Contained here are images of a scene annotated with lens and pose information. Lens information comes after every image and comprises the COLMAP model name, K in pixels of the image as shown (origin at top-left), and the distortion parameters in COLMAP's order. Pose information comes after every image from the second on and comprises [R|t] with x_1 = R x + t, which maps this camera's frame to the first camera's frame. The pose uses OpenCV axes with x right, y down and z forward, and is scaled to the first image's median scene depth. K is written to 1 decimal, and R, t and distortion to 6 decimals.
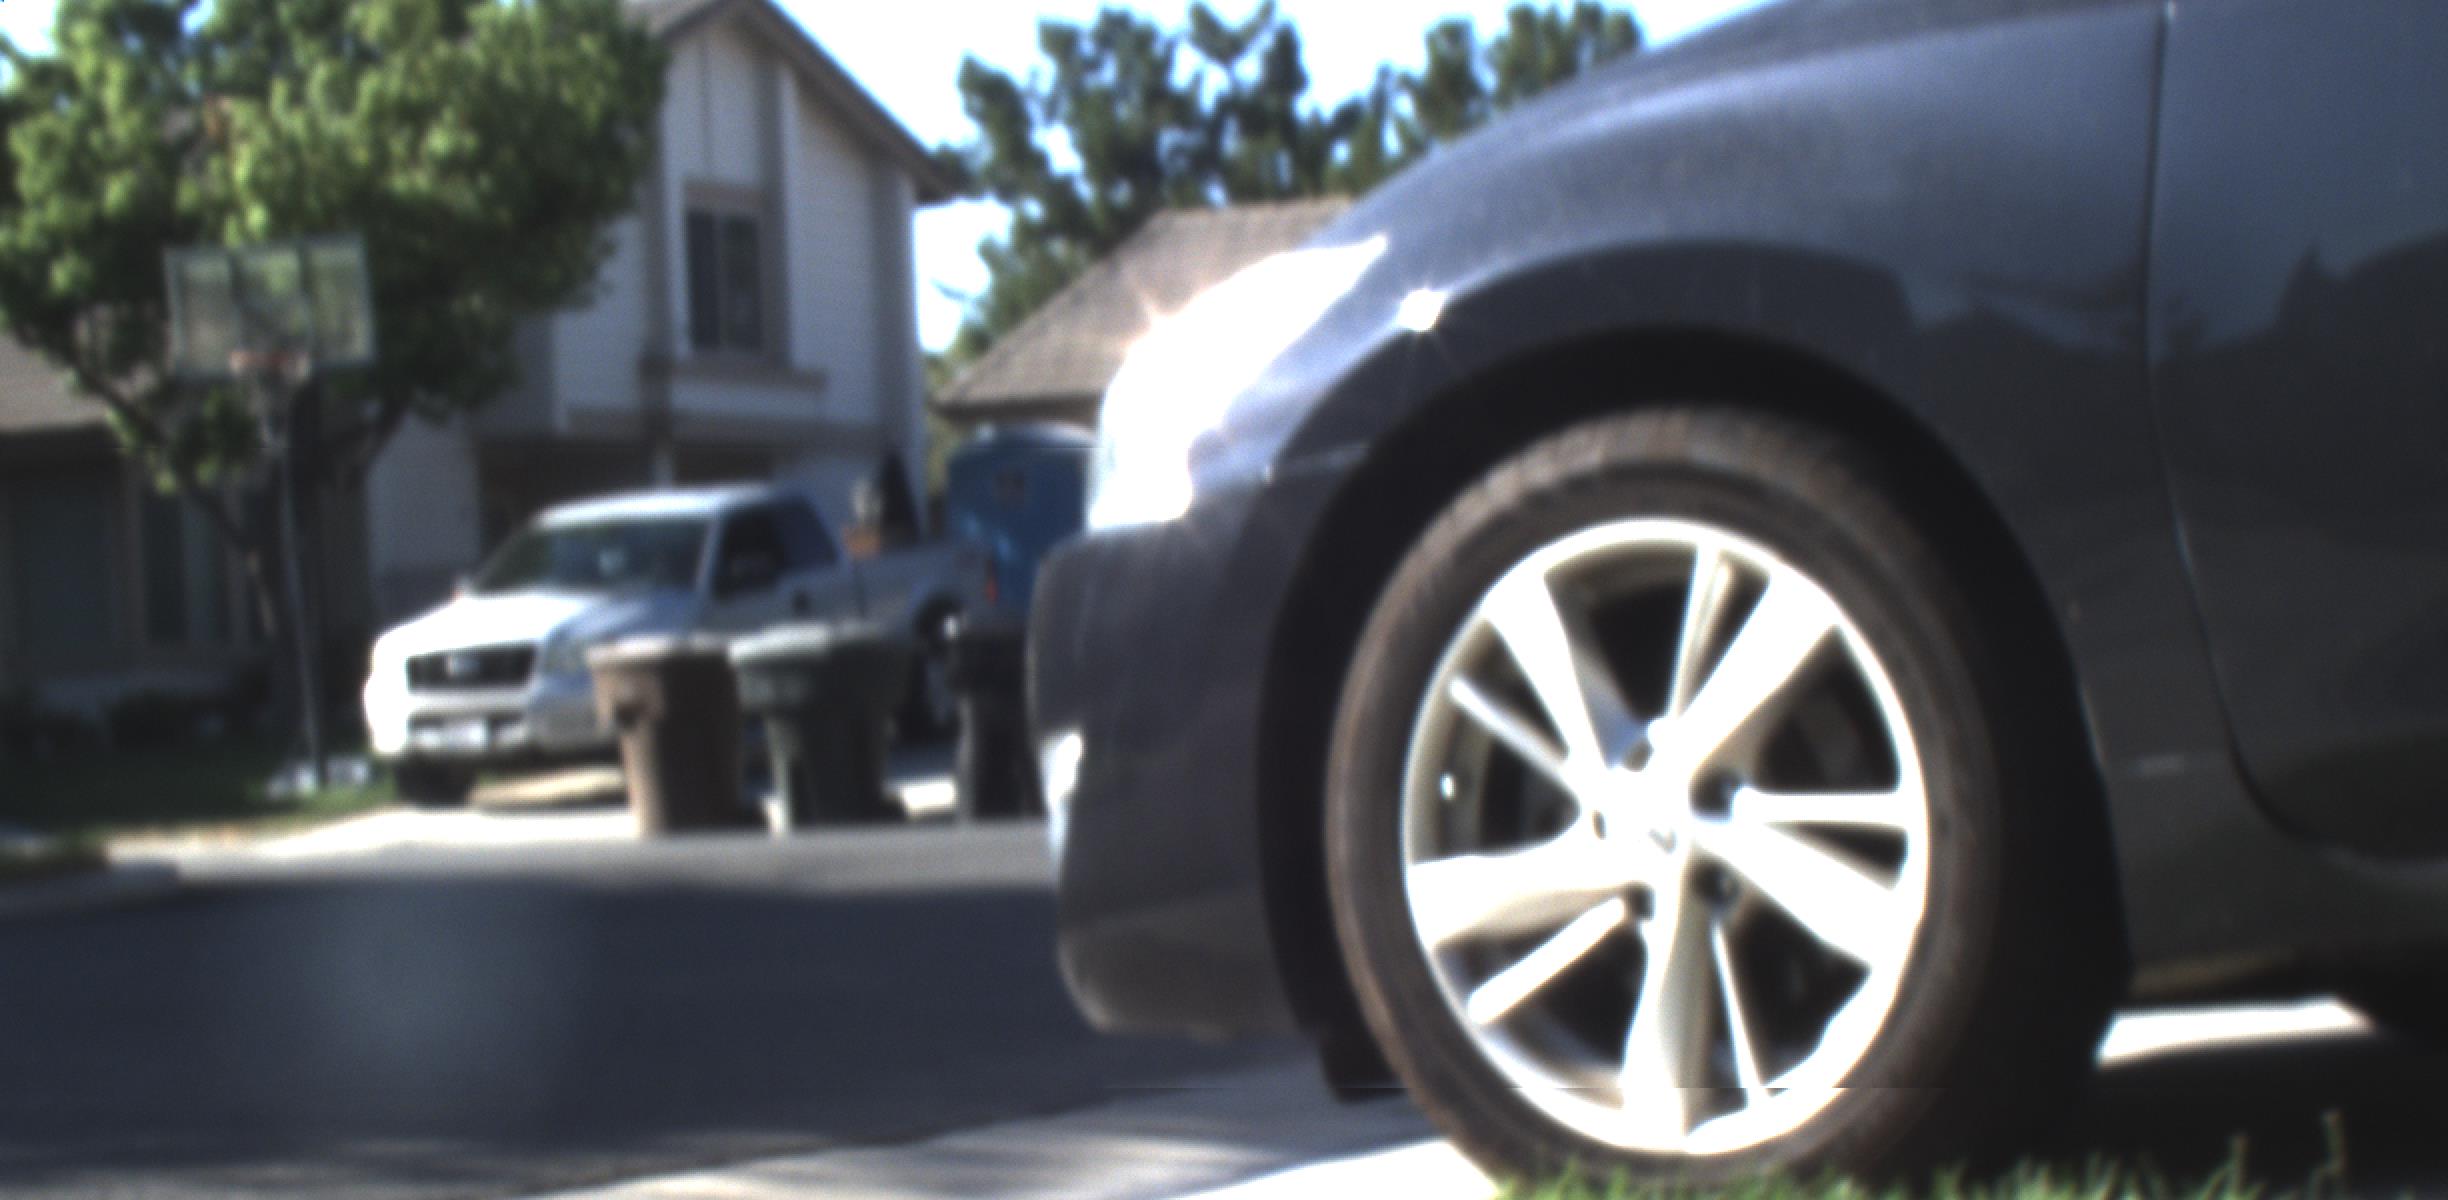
lens RADIAL K [[4653.4, 0, 1220.1], [0, 4653.4, 792.1], [0, 0, 1]] dist [-0.147854, 0.215781]
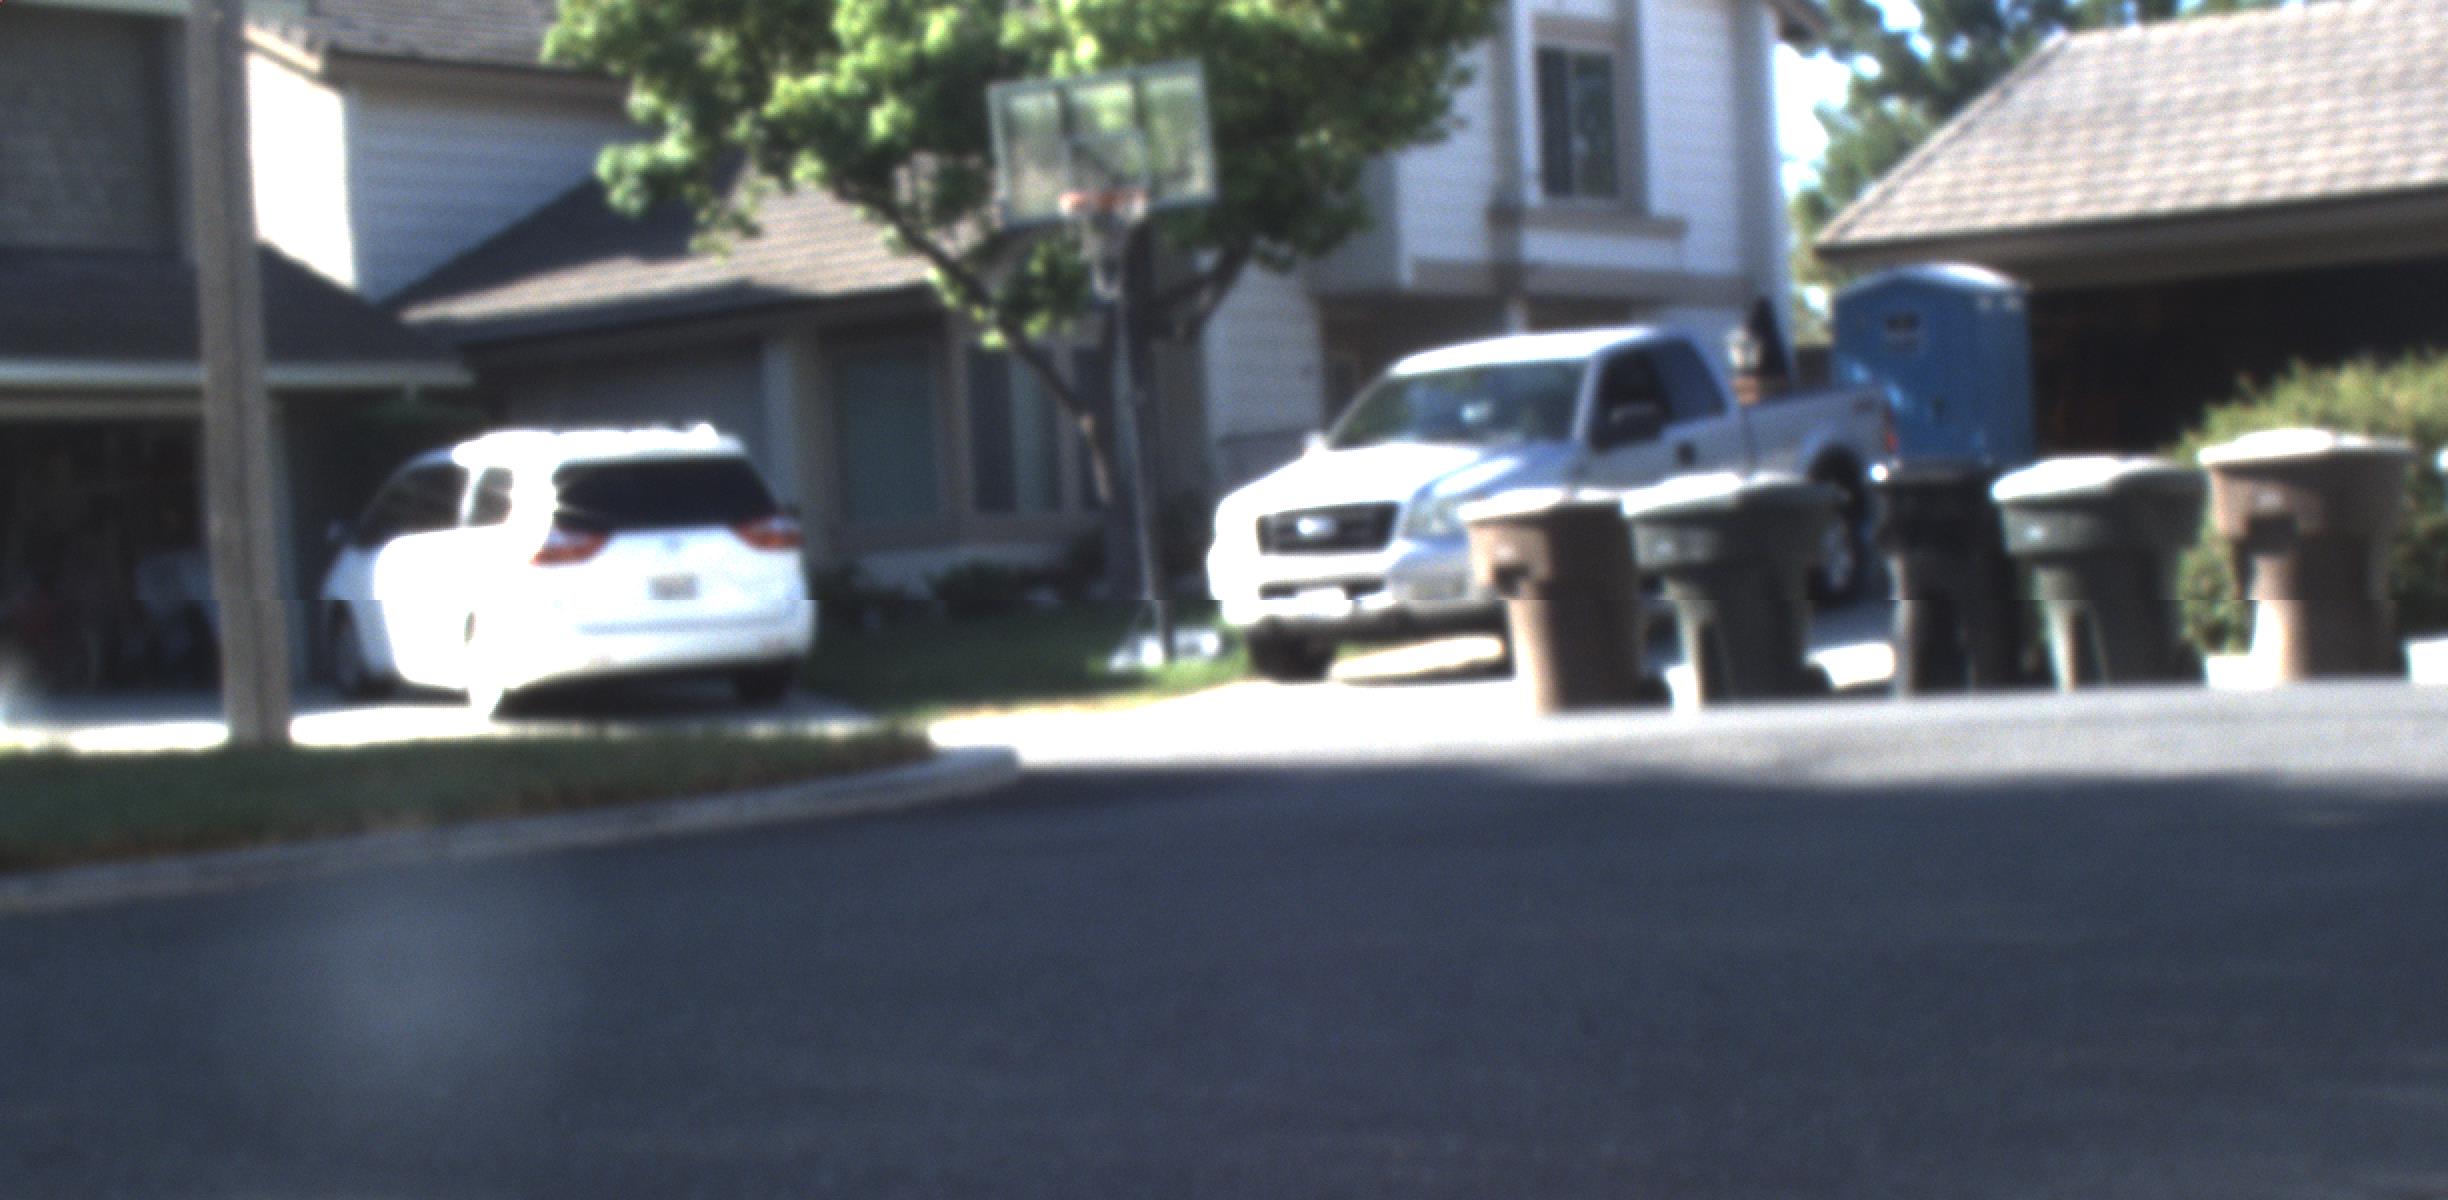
lens RADIAL K [[4518.7, 0, 1183.3], [0, 4518.7, 658.9], [0, 0, 1]] dist [-0.029918, -3.260798]
pose [[0.983541, -0.007031, -0.180550, -0.026131], [0.006377, 0.999971, -0.004206, 0.001957], [0.180574, 0.002985, 0.983557, 0.109424]]
